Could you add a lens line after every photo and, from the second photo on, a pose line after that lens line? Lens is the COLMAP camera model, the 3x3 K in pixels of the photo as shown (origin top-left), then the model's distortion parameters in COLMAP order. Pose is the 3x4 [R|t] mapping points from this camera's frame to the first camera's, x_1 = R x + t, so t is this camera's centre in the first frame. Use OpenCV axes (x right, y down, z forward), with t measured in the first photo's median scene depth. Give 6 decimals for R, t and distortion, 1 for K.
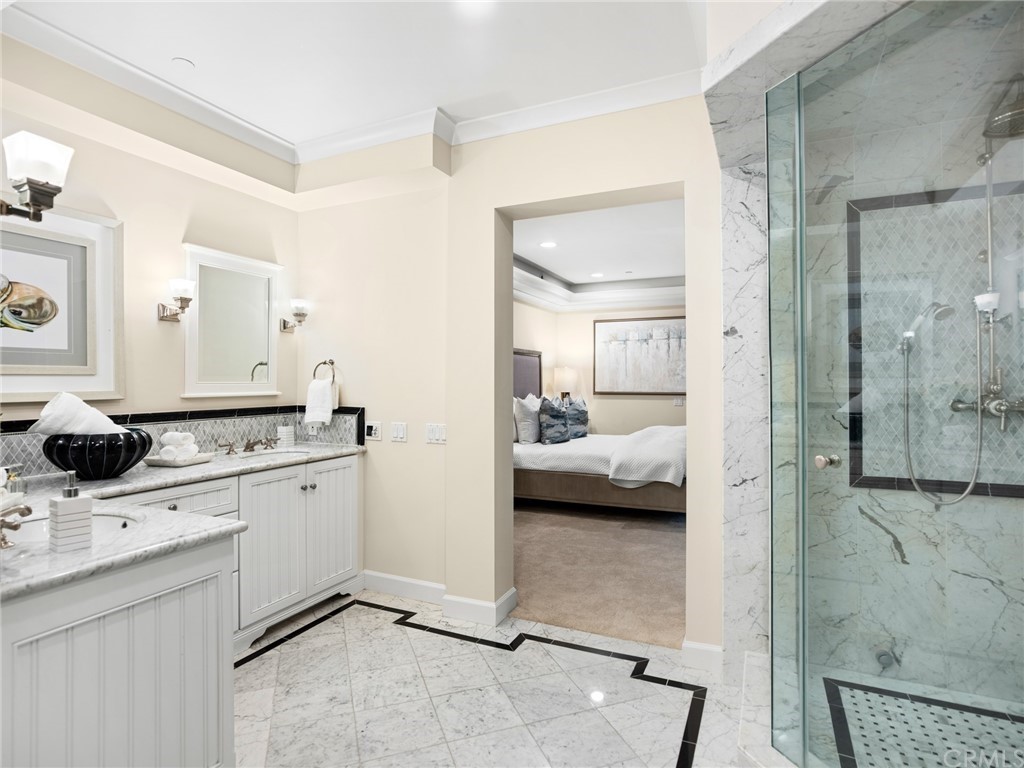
lens RADIAL K [[550.7, 0, 512.0], [0, 550.7, 384.0], [0, 0, 1]] dist [-0.013205, 0.002476]
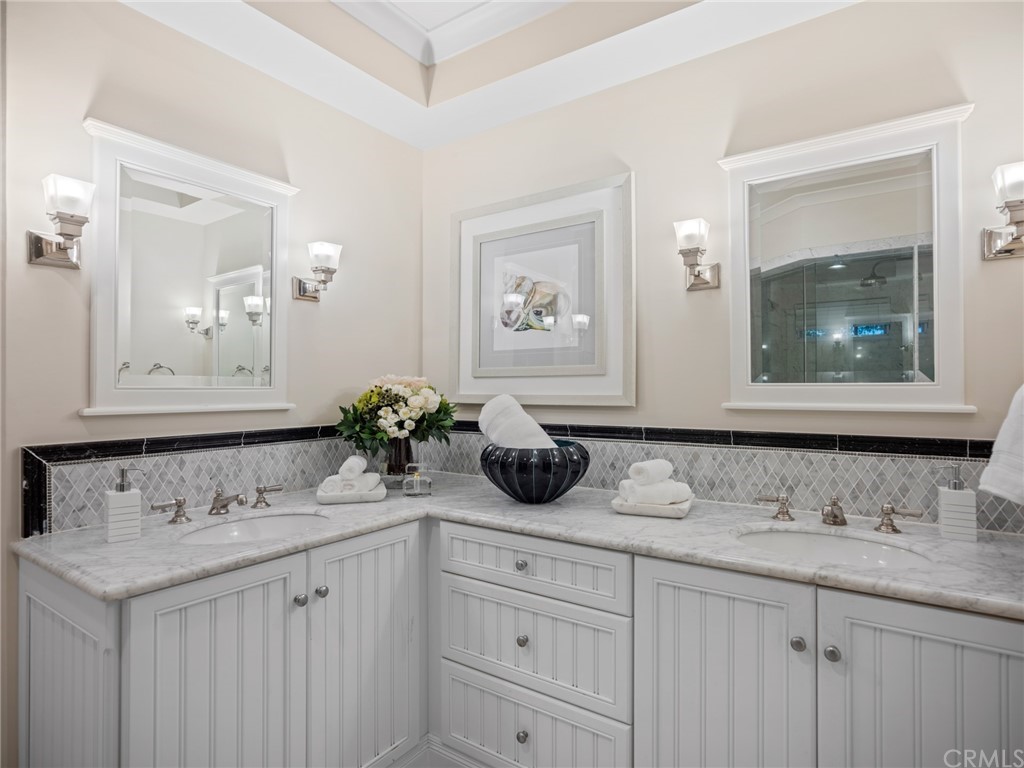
lens RADIAL K [[550.7, 0, 512.0], [0, 550.7, 384.0], [0, 0, 1]] dist [-0.013205, 0.002476]
pose [[-0.172065, 0.001229, -0.985085, 0.070352], [0.001075, 0.999999, 0.001060, -0.004143], [0.985085, -0.000876, -0.172066, 1.084933]]
